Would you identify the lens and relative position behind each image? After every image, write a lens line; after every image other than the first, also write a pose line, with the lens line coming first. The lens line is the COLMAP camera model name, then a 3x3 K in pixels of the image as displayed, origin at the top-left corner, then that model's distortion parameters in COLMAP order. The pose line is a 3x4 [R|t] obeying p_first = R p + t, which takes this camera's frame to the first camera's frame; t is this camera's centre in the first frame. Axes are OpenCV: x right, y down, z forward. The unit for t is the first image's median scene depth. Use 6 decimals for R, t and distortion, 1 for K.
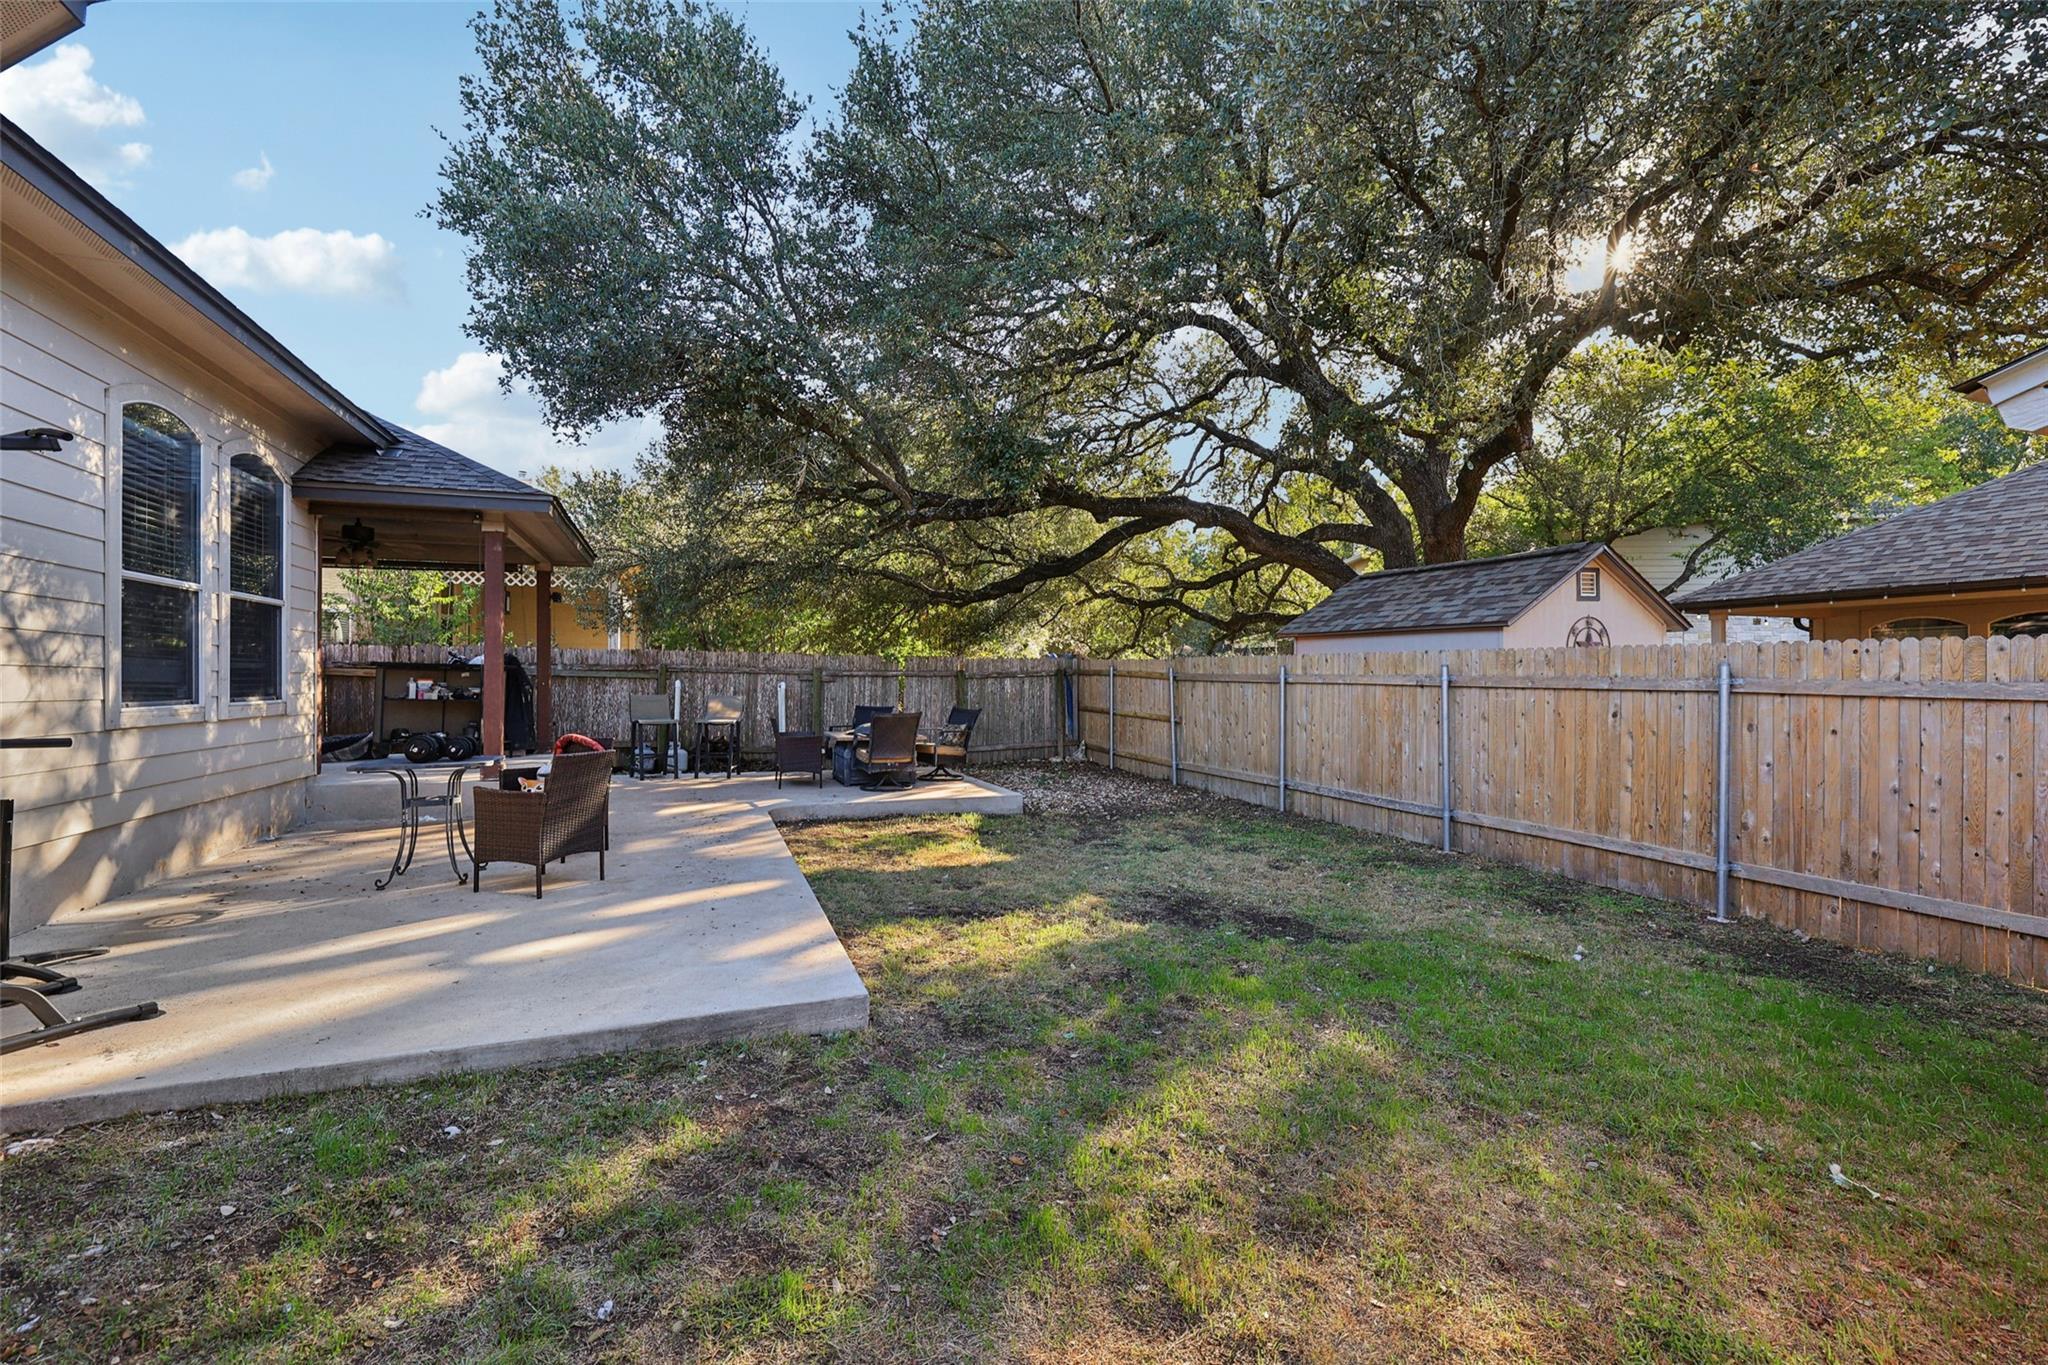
lens RADIAL K [[868.7, 0, 1019.0], [0, 868.7, 685.3], [0, 0, 1]] dist [-0.001176, 0.001252]
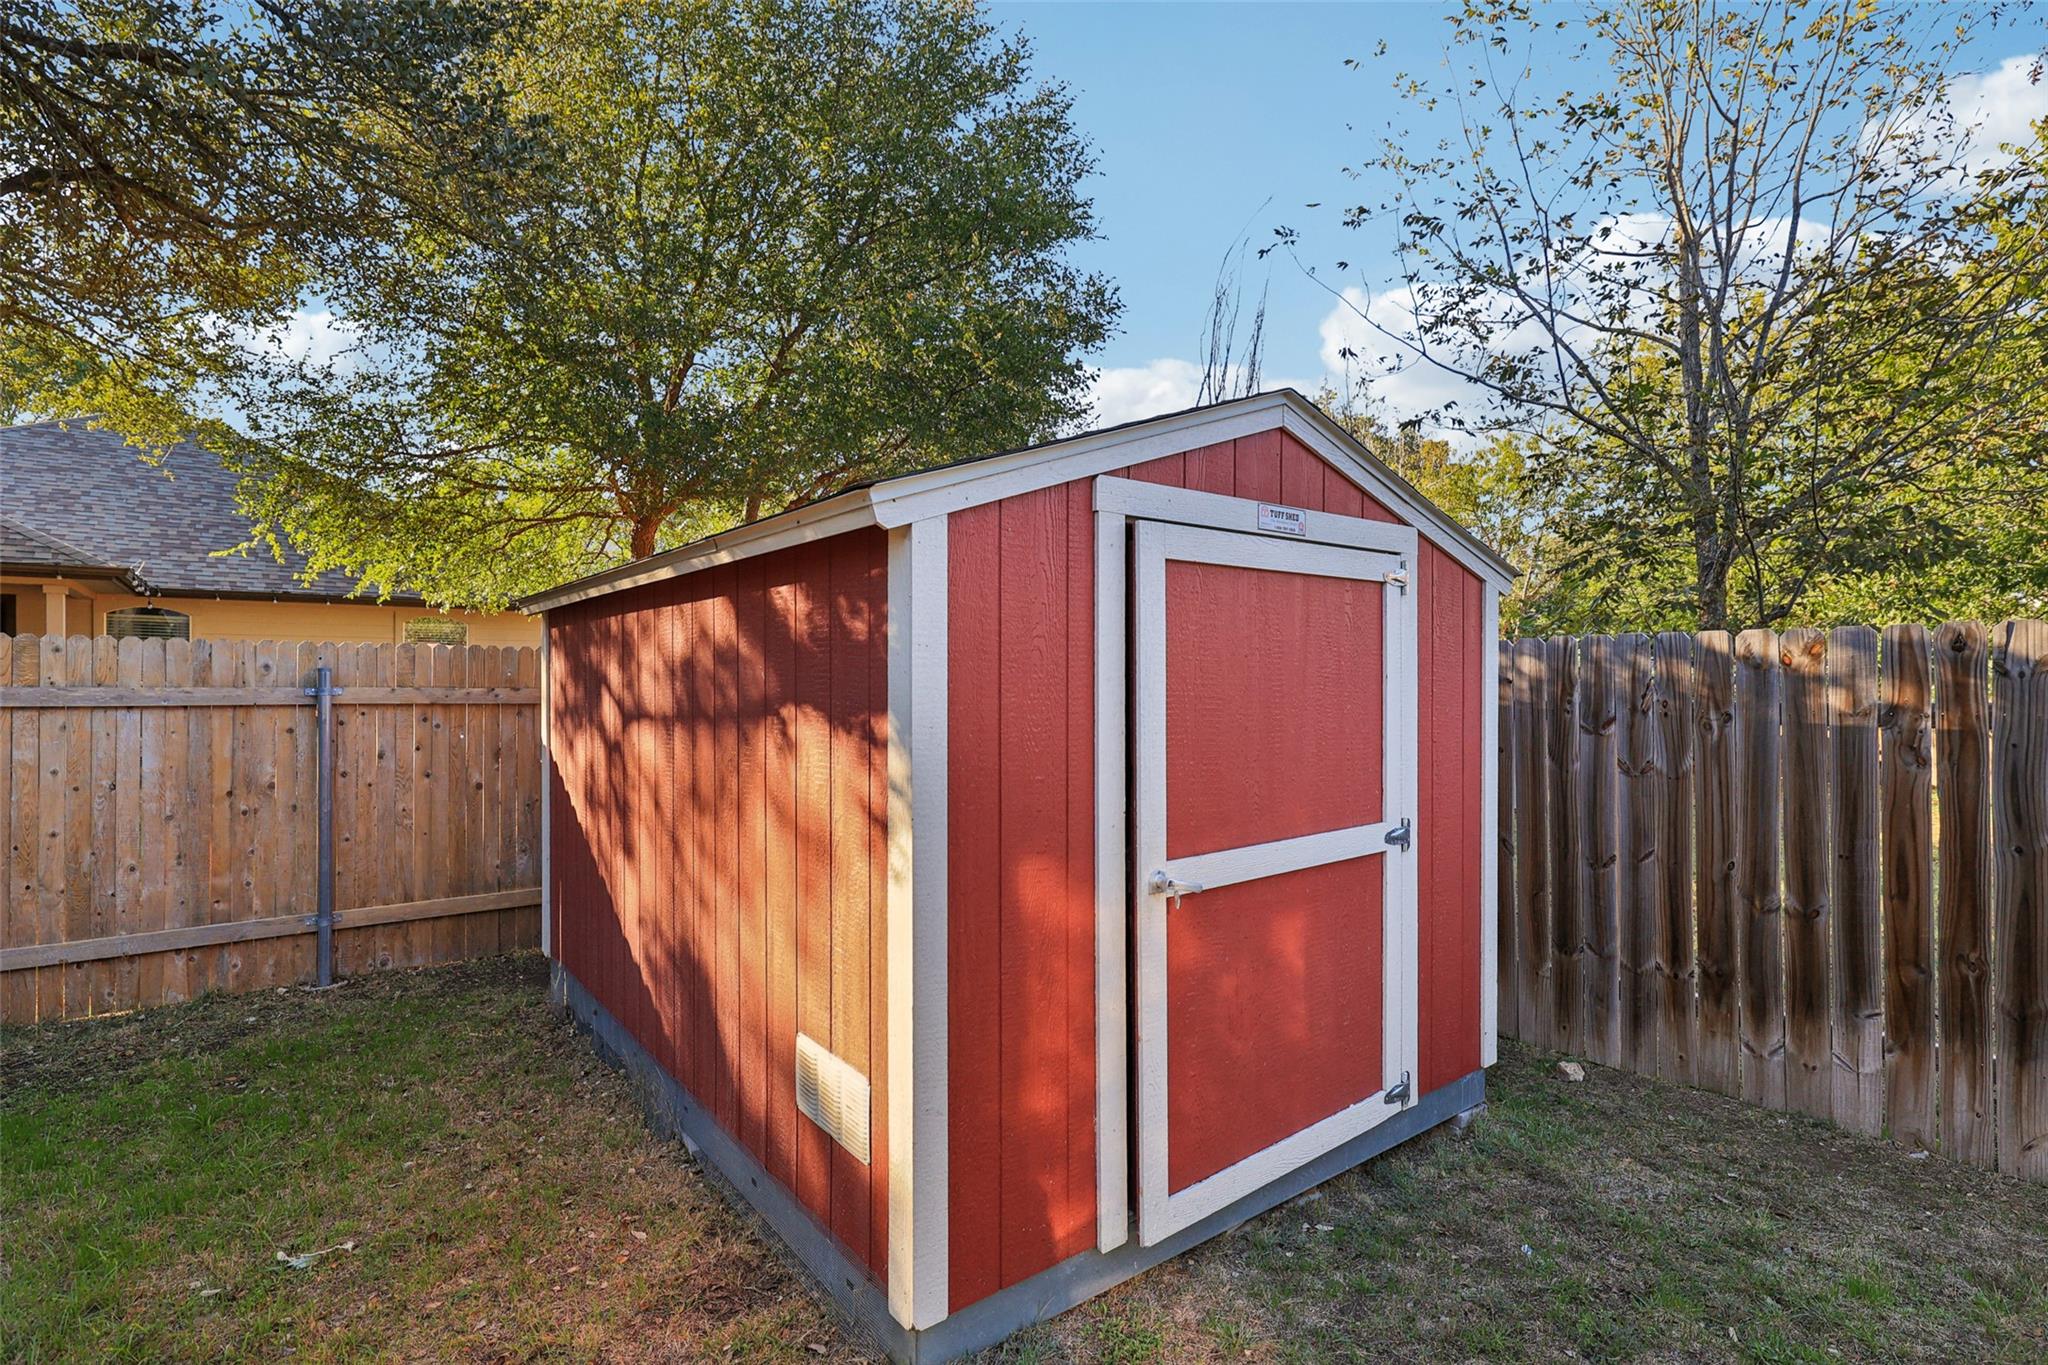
lens RADIAL K [[975.4, 0, 1025.0], [0, 975.4, 677.1], [0, 0, 1]] dist [-0.000168, -0.000042]
pose [[-0.294420, 0.003182, 0.955671, -0.116608], [0.009181, 0.999958, -0.000501, -0.004477], [-0.955632, 0.008626, -0.294436, 0.343432]]
